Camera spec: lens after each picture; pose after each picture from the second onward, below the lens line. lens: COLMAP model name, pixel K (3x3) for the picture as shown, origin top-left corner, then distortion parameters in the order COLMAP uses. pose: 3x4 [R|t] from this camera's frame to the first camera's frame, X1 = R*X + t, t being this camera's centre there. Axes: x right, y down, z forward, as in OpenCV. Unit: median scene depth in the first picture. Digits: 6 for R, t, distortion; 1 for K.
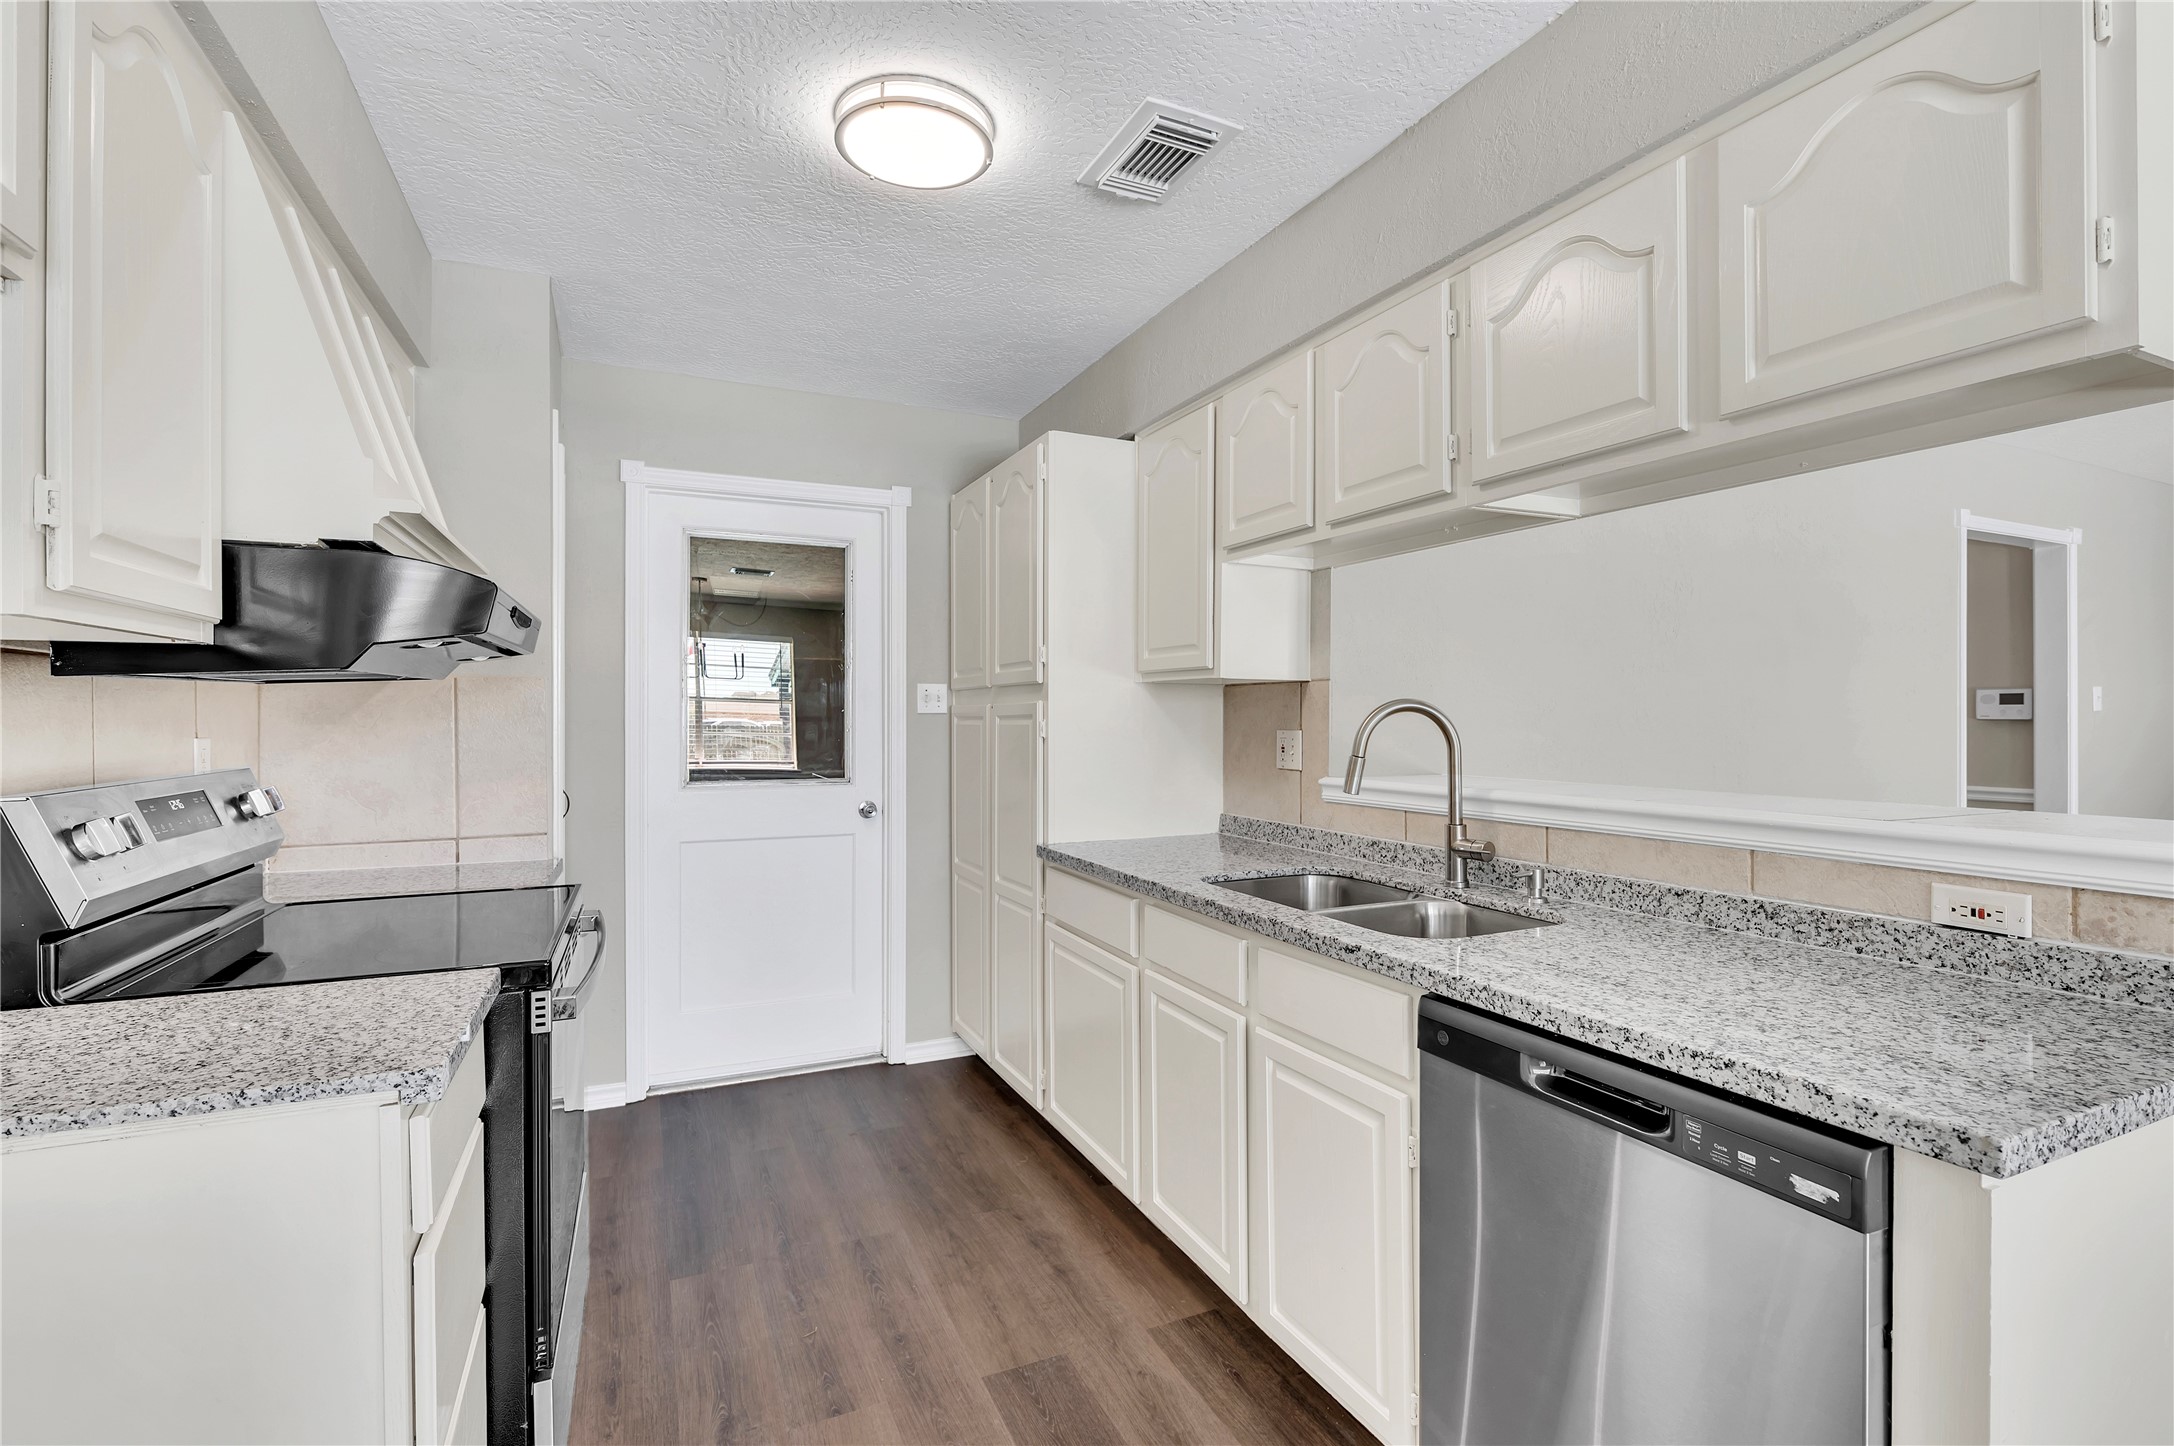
lens RADIAL K [[989.0, 0, 1092.8], [0, 989.0, 718.5], [0, 0, 1]] dist [-0.006563, -0.000440]
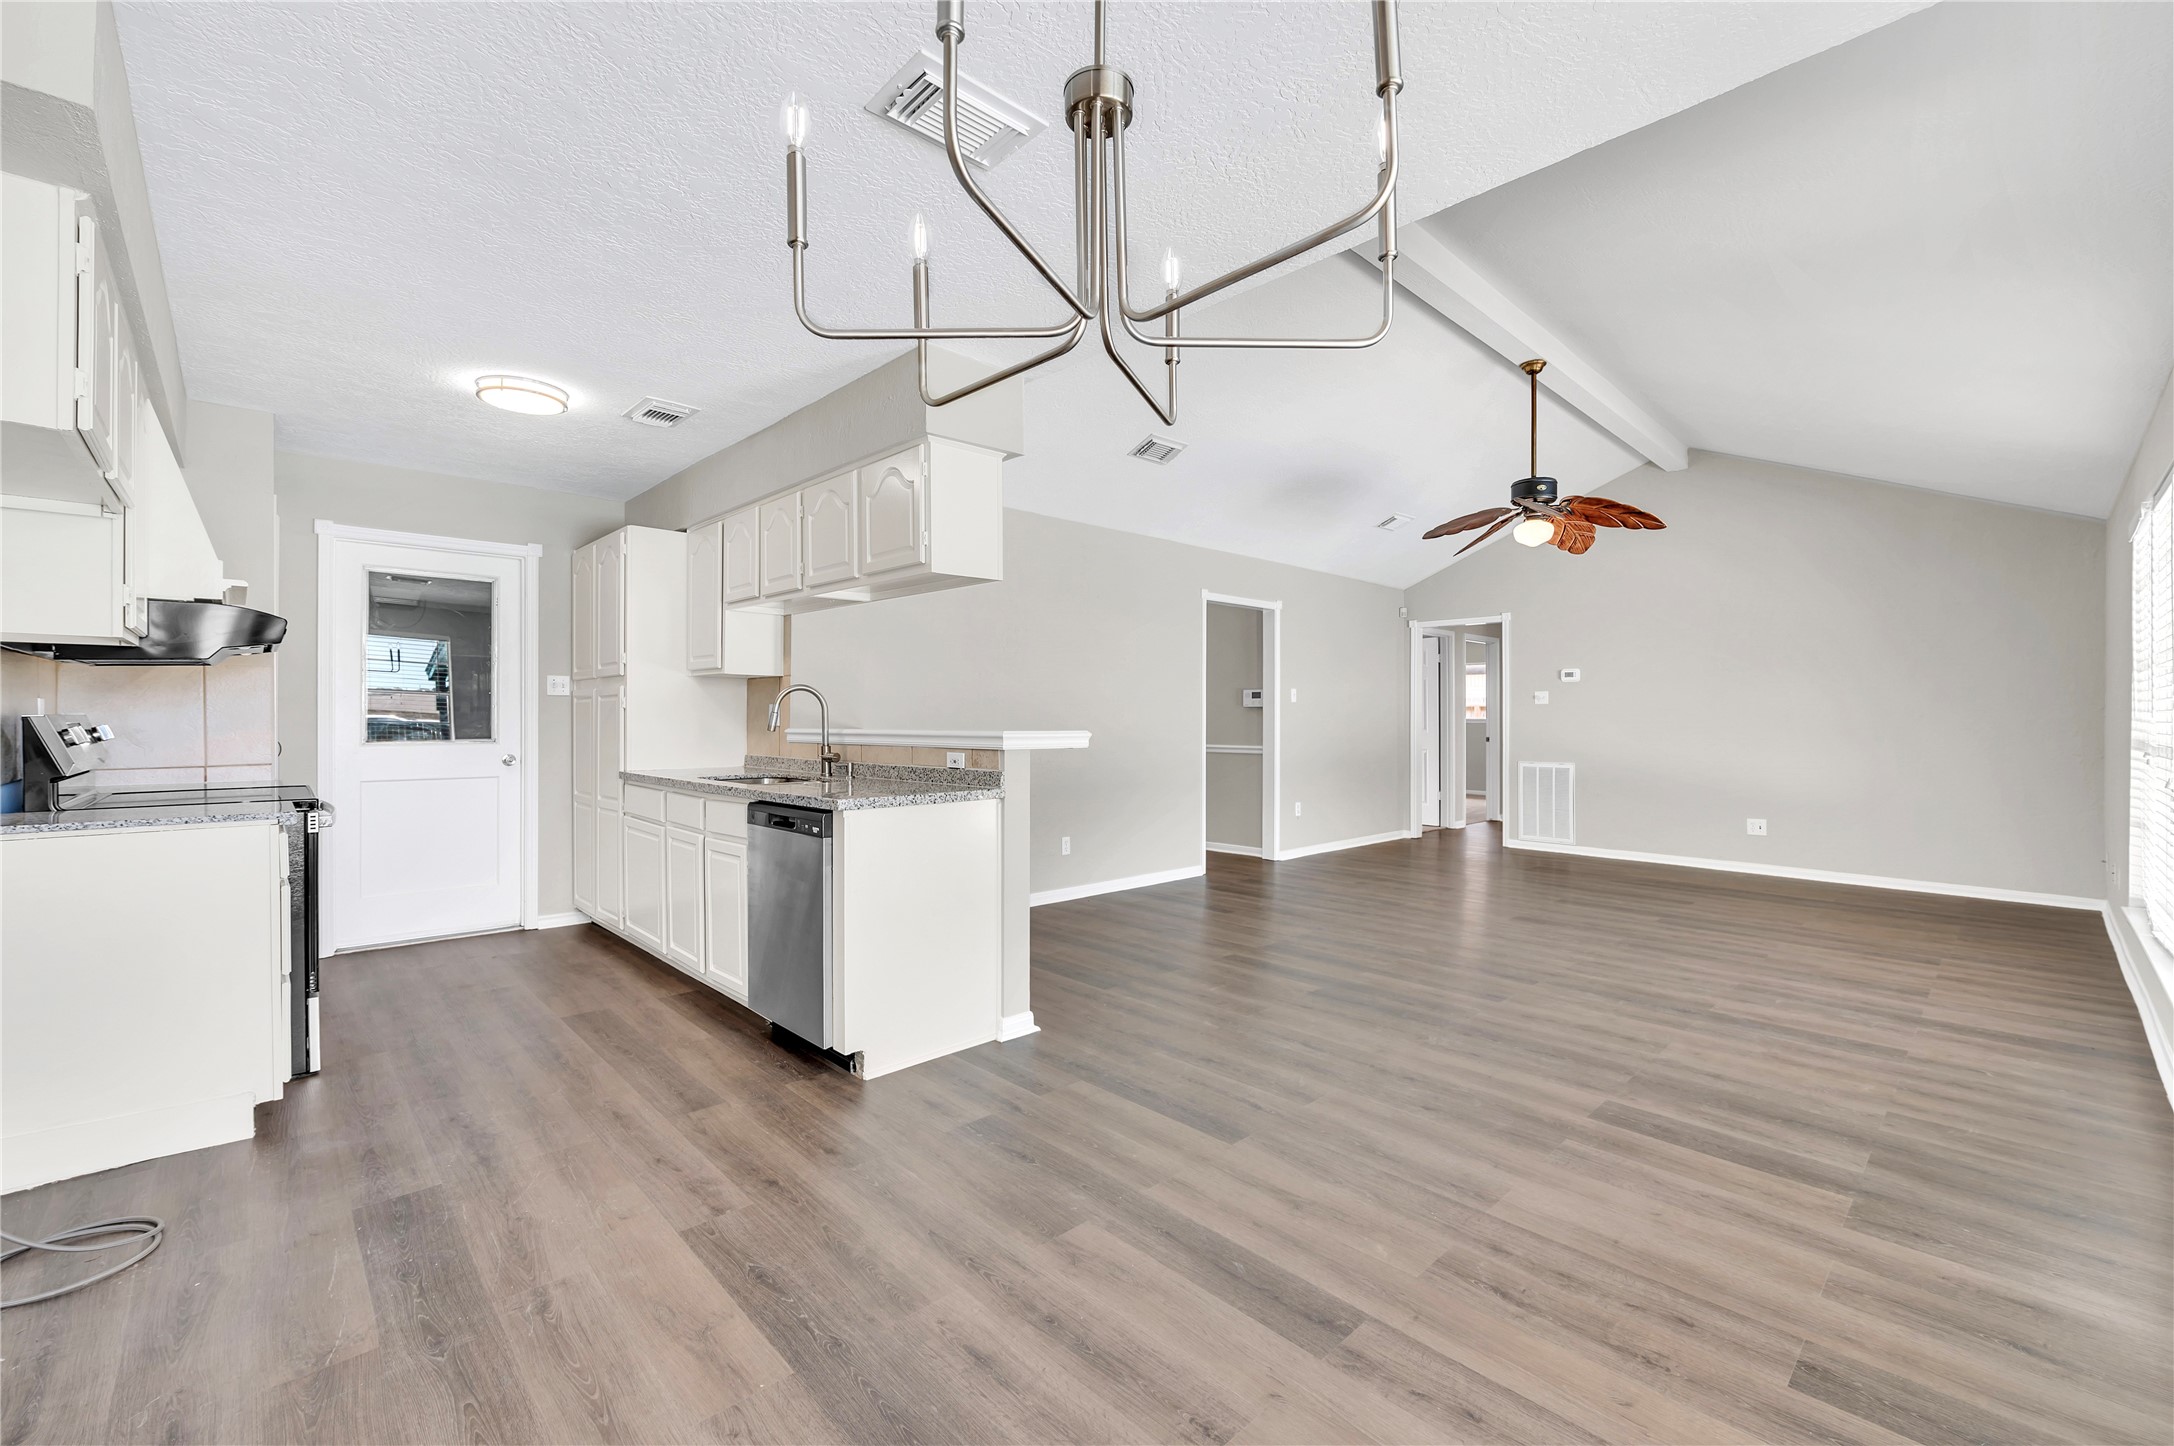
lens RADIAL K [[929.3, 0, 1115.8], [0, 929.3, 722.8], [0, 0, 1]] dist [-0.016502, 0.000556]
pose [[0.945871, 0.000765, 0.324543, 0.347206], [-0.001592, 0.999996, 0.002283, 0.060022], [-0.324540, -0.002676, 0.945868, -1.142481]]
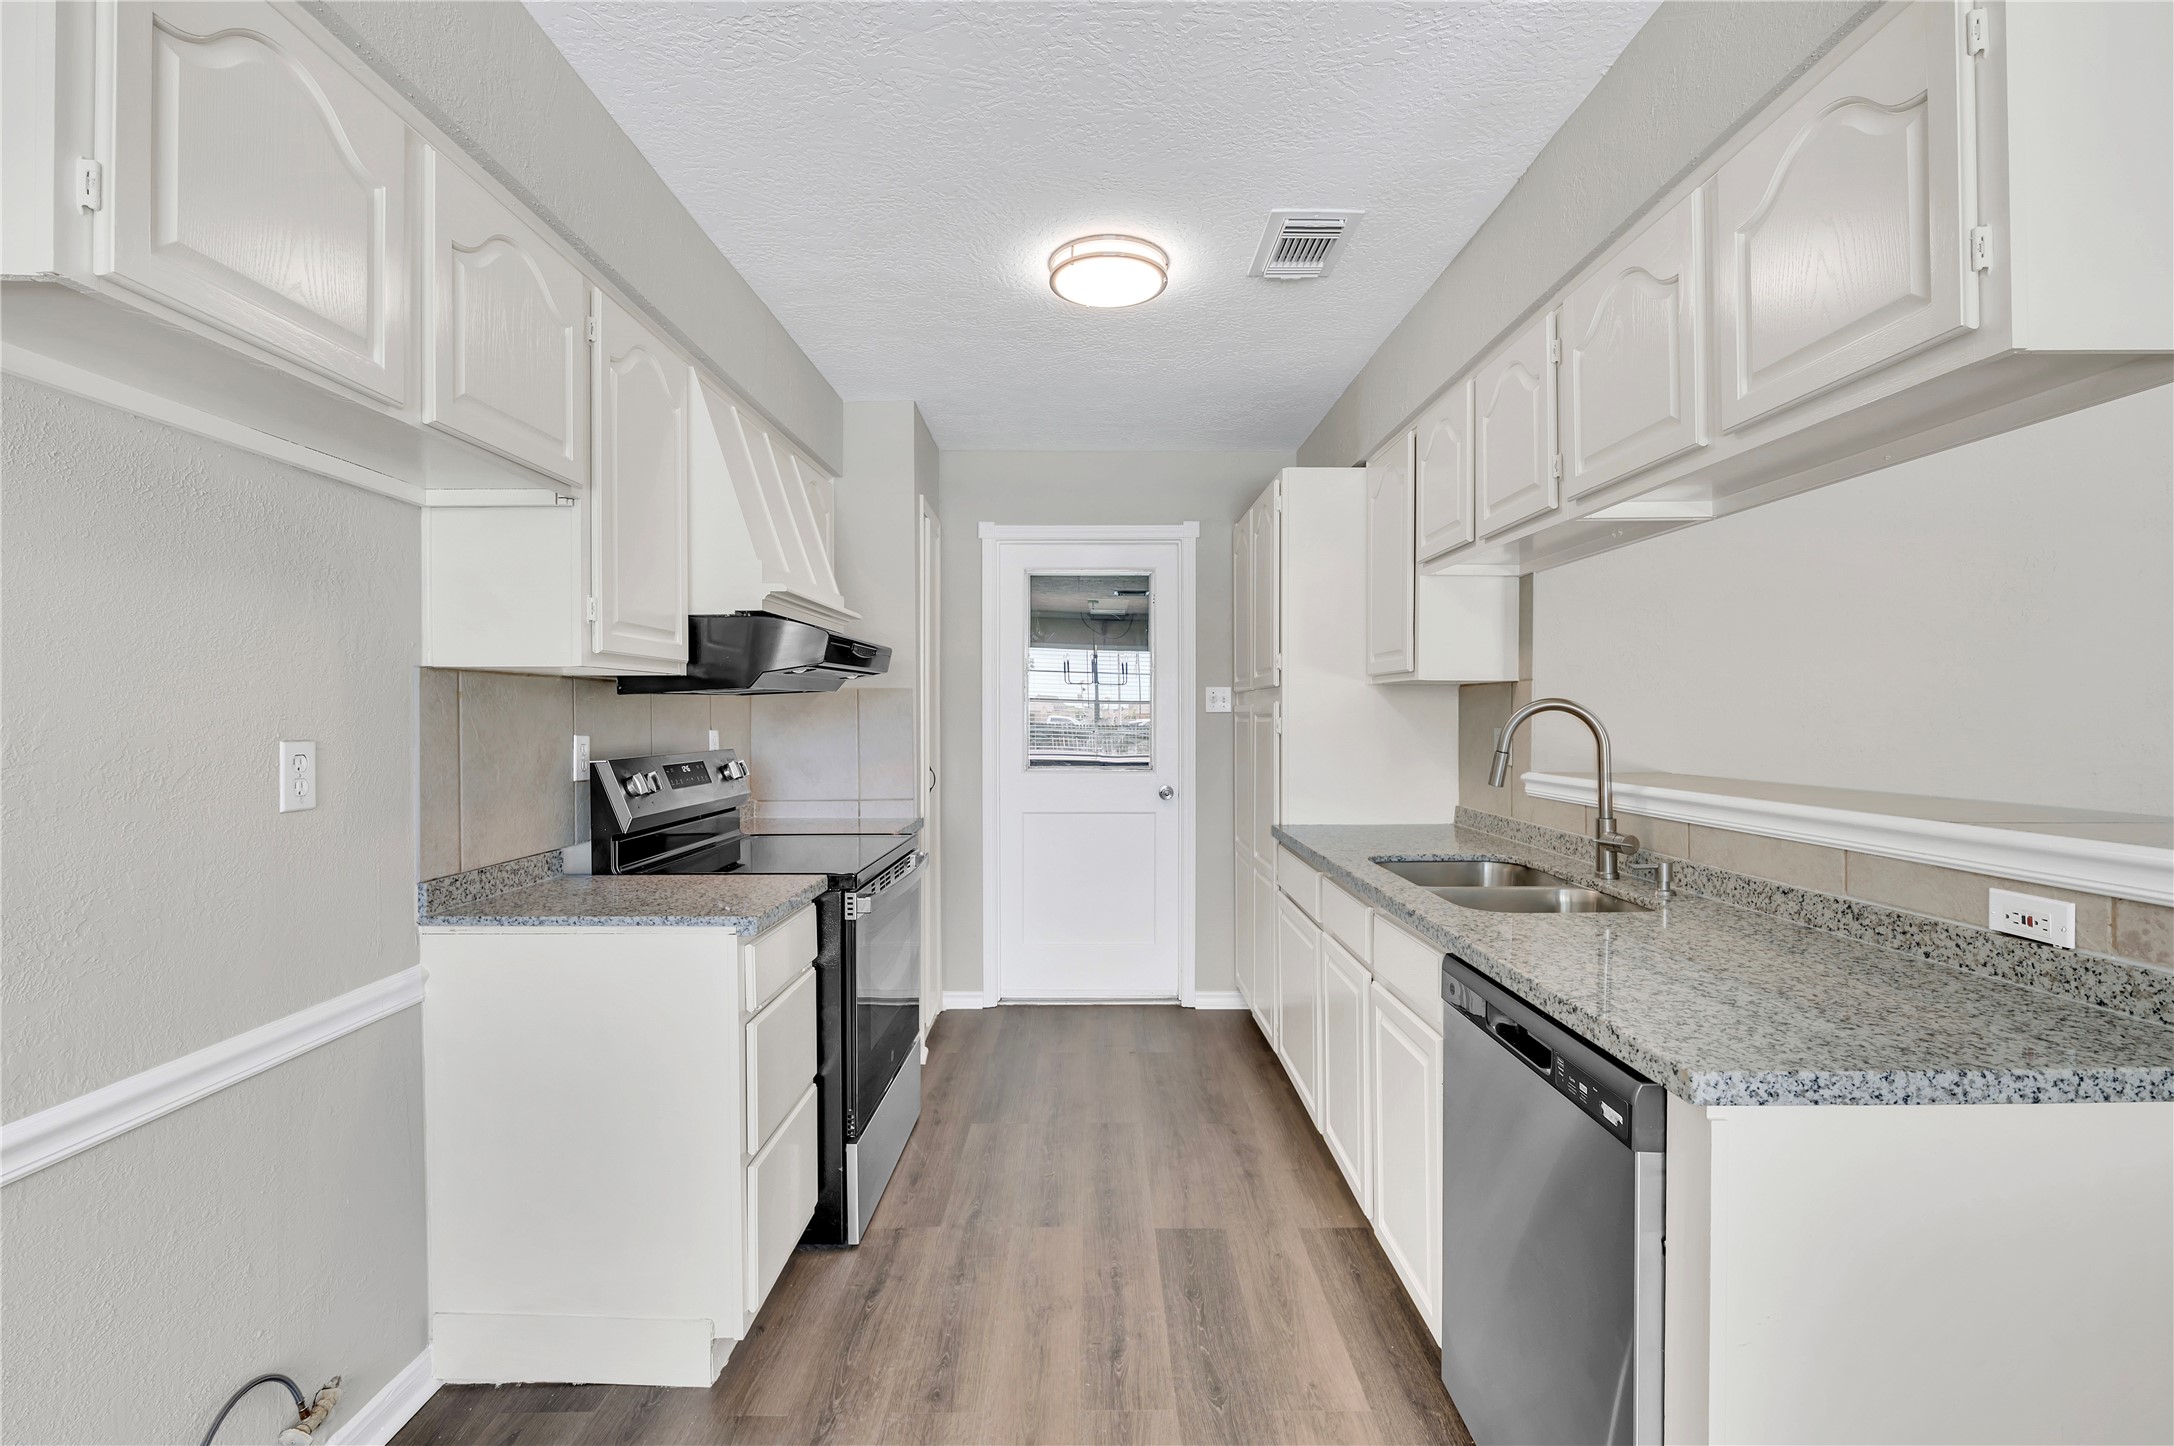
lens RADIAL K [[948.0, 0, 1087.3], [0, 948.0, 719.9], [0, 0, 1]] dist [-0.008370, -0.000318]
pose [[0.905167, 0.000383, -0.425055, 0.330122], [0.001309, 0.999992, 0.003689, -0.001303], [0.425054, -0.003895, 0.905160, -0.153436]]
